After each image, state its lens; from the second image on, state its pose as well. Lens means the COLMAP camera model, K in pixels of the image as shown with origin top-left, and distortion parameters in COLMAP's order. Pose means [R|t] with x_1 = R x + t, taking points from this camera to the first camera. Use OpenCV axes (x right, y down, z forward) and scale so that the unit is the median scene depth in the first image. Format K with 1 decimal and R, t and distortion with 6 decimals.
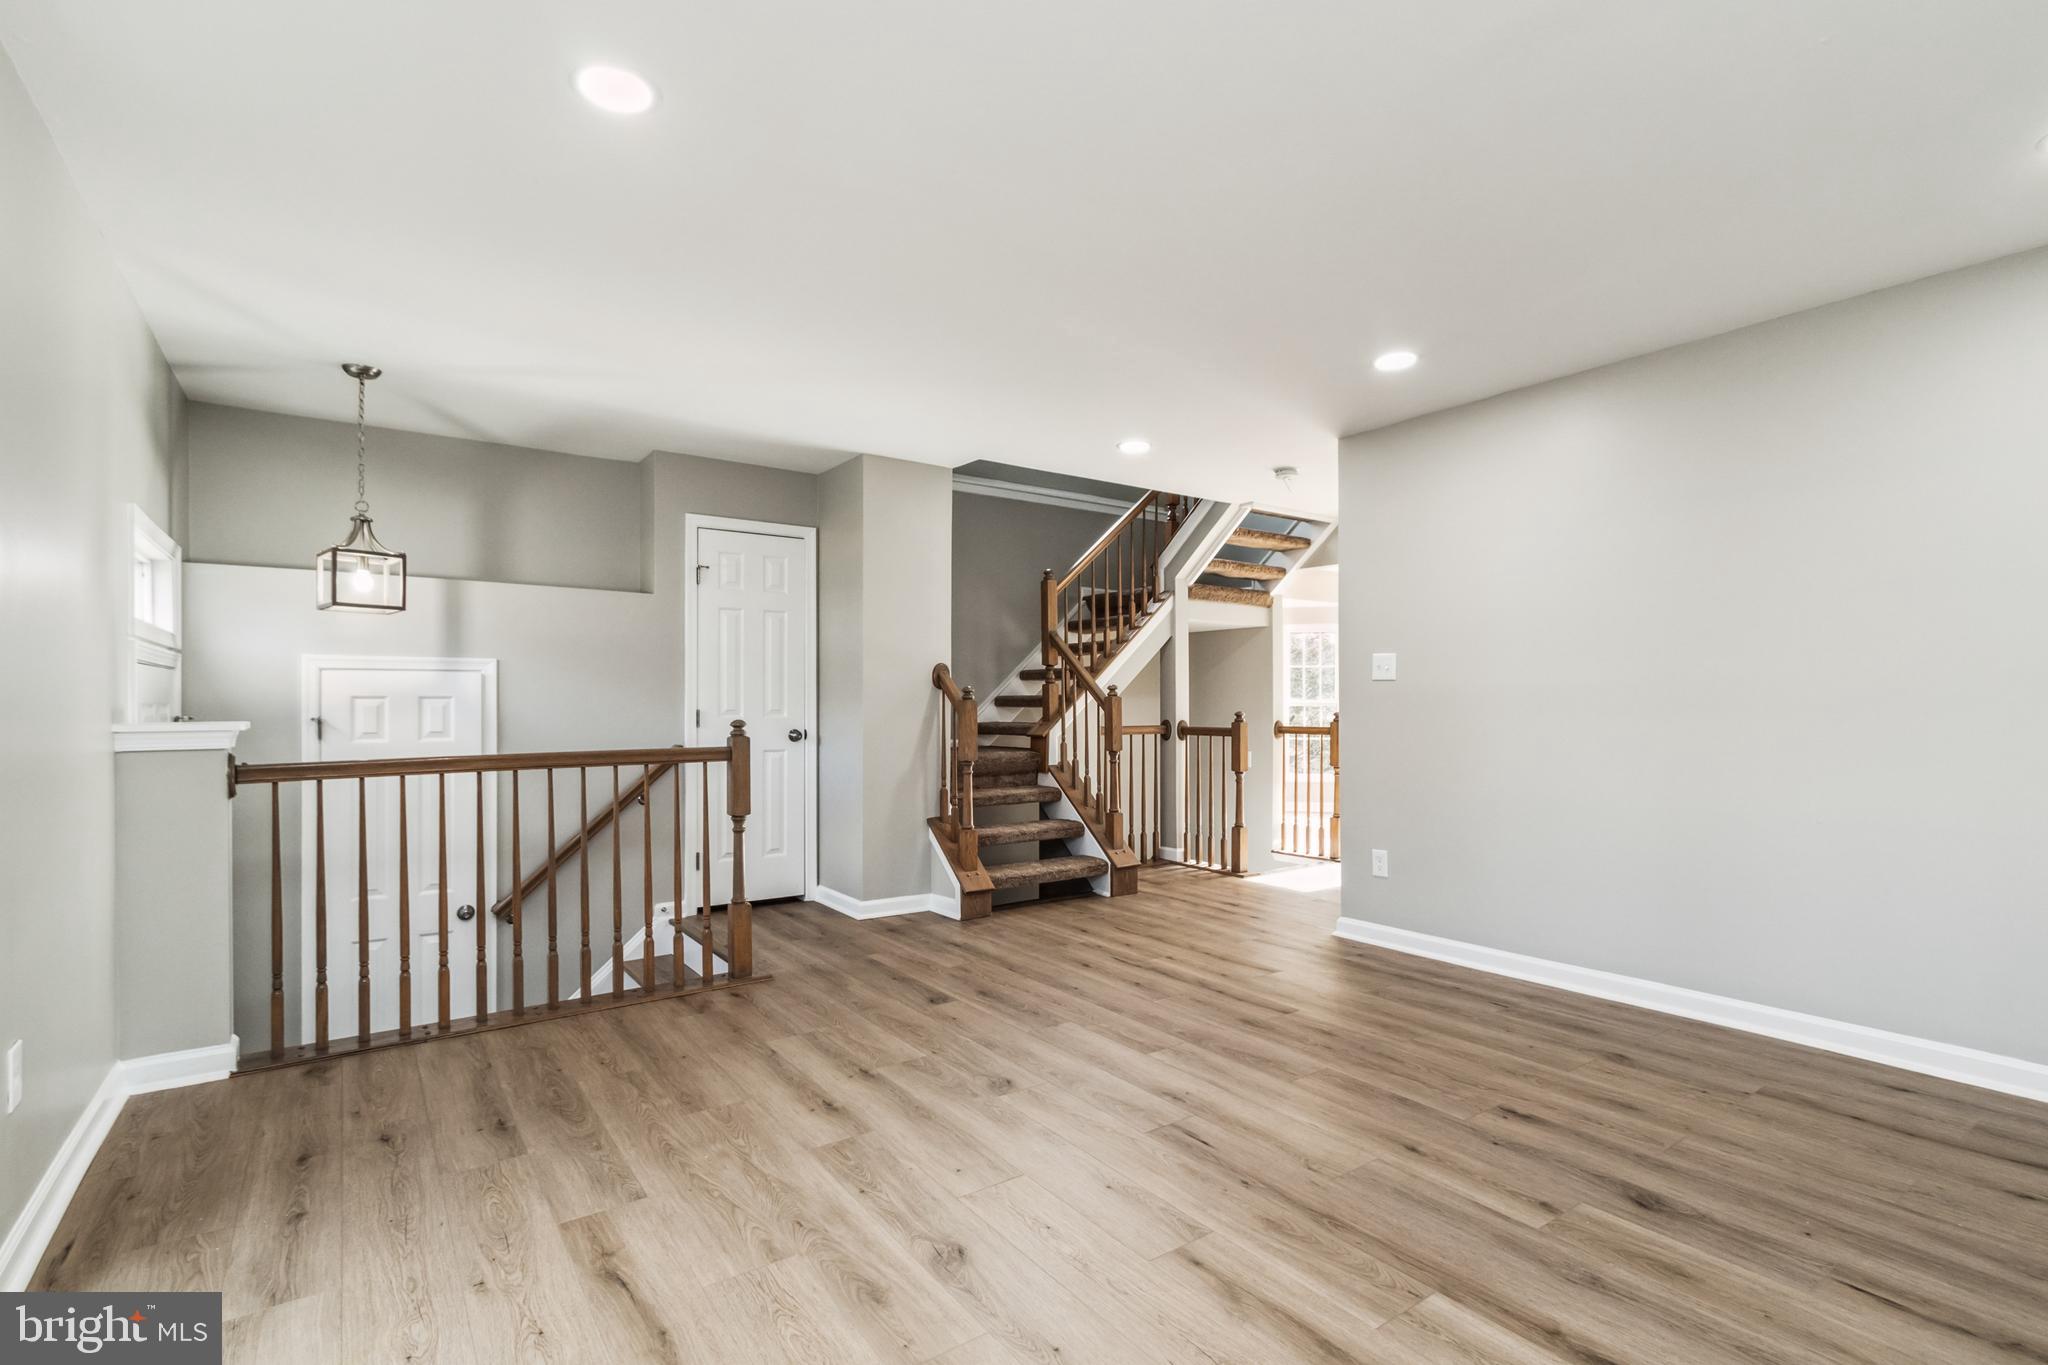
lens RADIAL K [[967.5, 0, 993.7], [0, 967.5, 701.5], [0, 0, 1]] dist [0.002686, 0.000546]
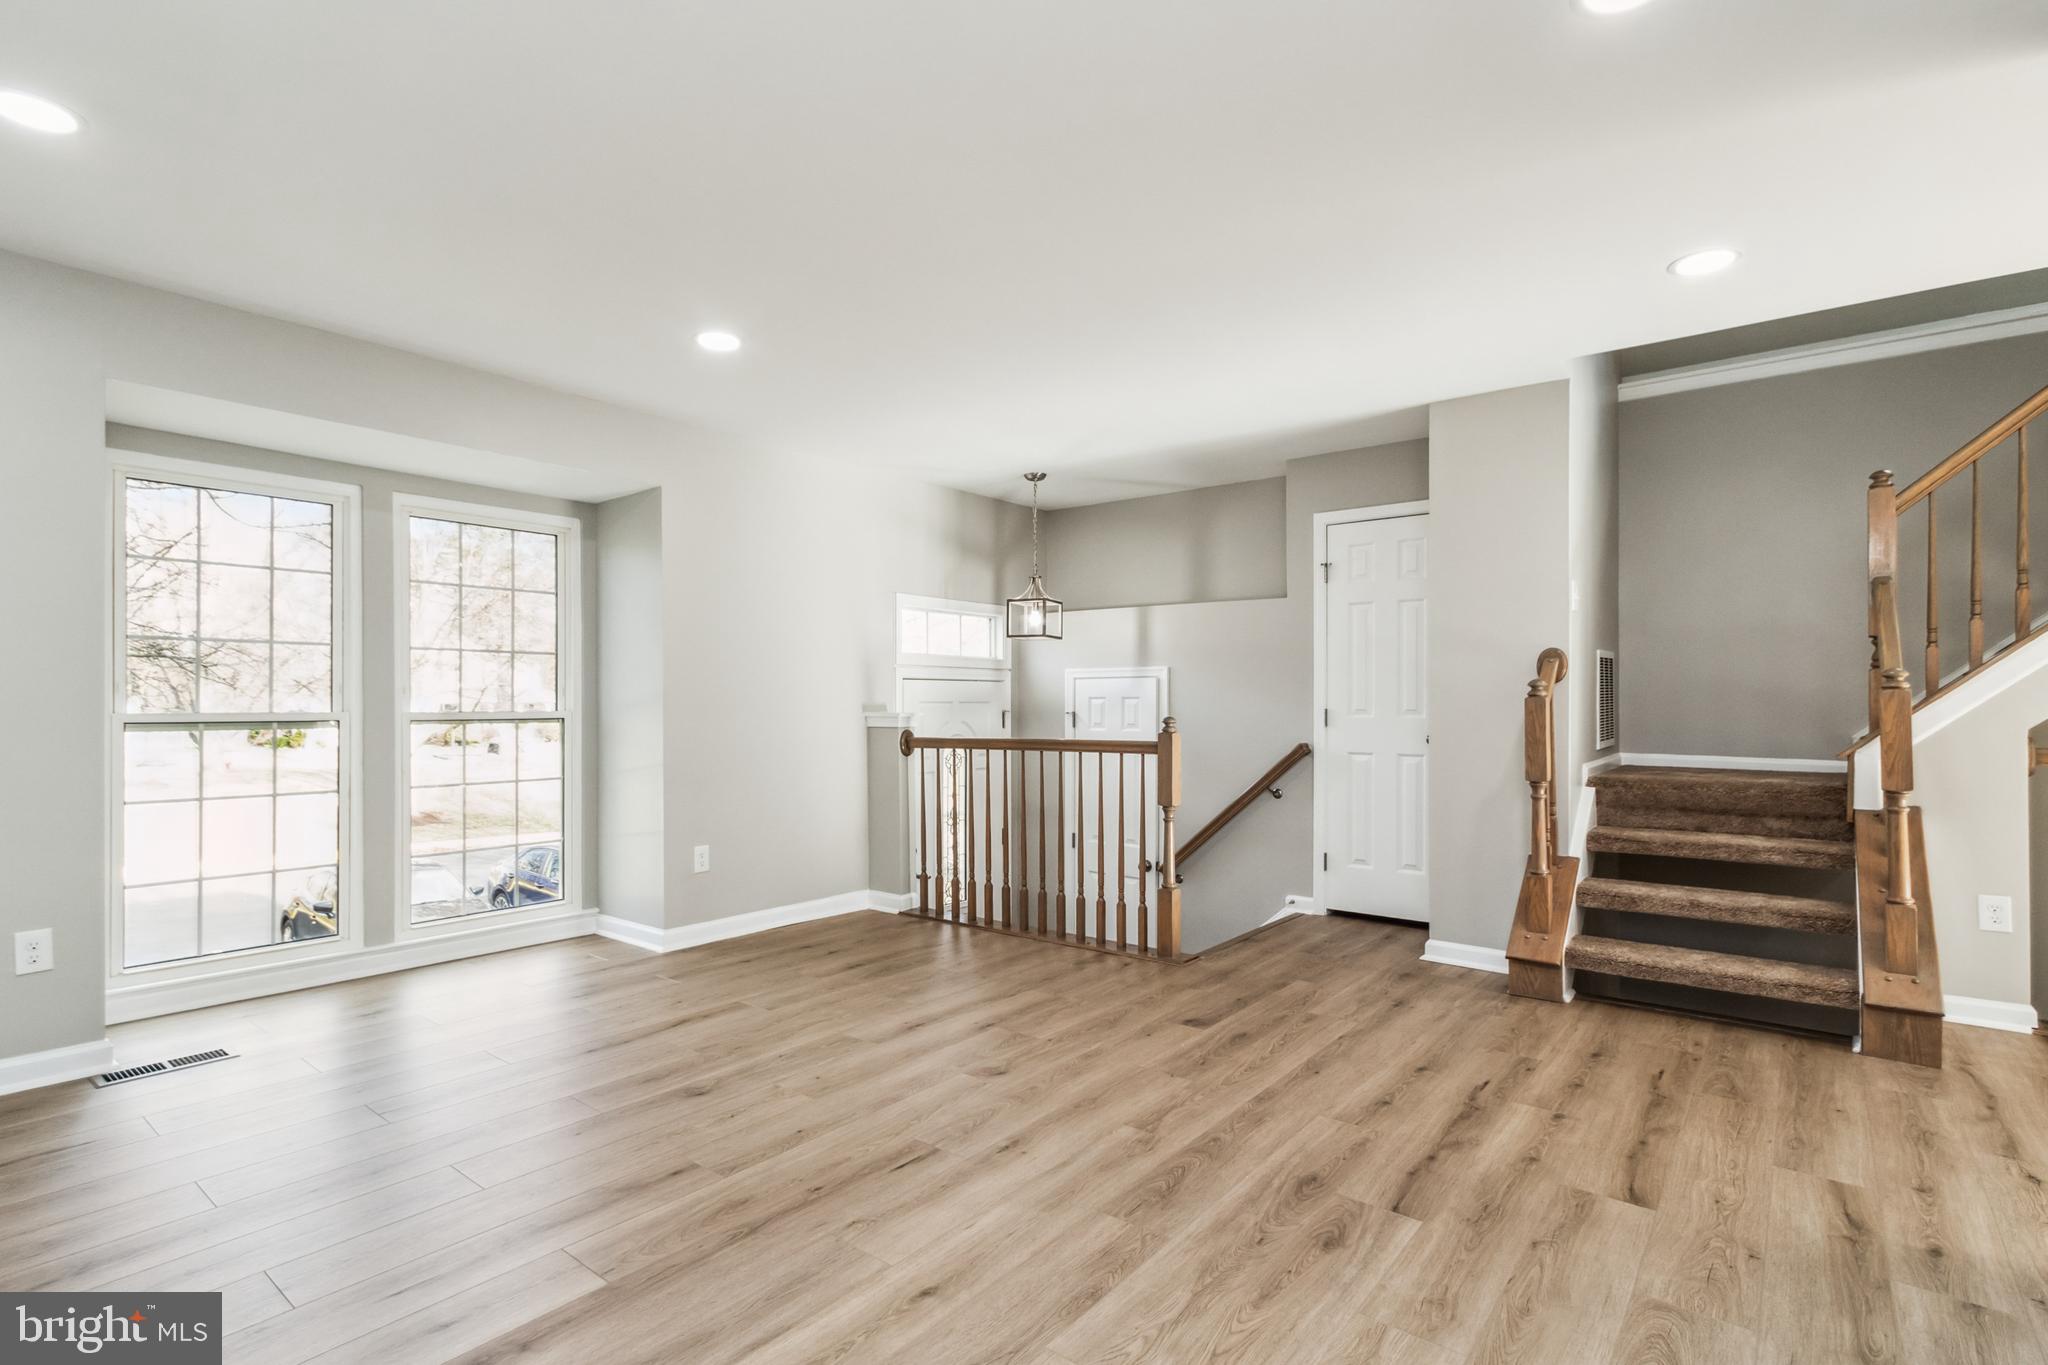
lens RADIAL K [[967.5, 0, 993.7], [0, 967.5, 701.5], [0, 0, 1]] dist [0.002686, 0.000546]
pose [[0.272716, -0.000261, -0.962095, 0.778030], [0.000804, 1.000000, -0.000044, 0.001307], [0.962094, -0.000762, 0.272716, 0.561086]]
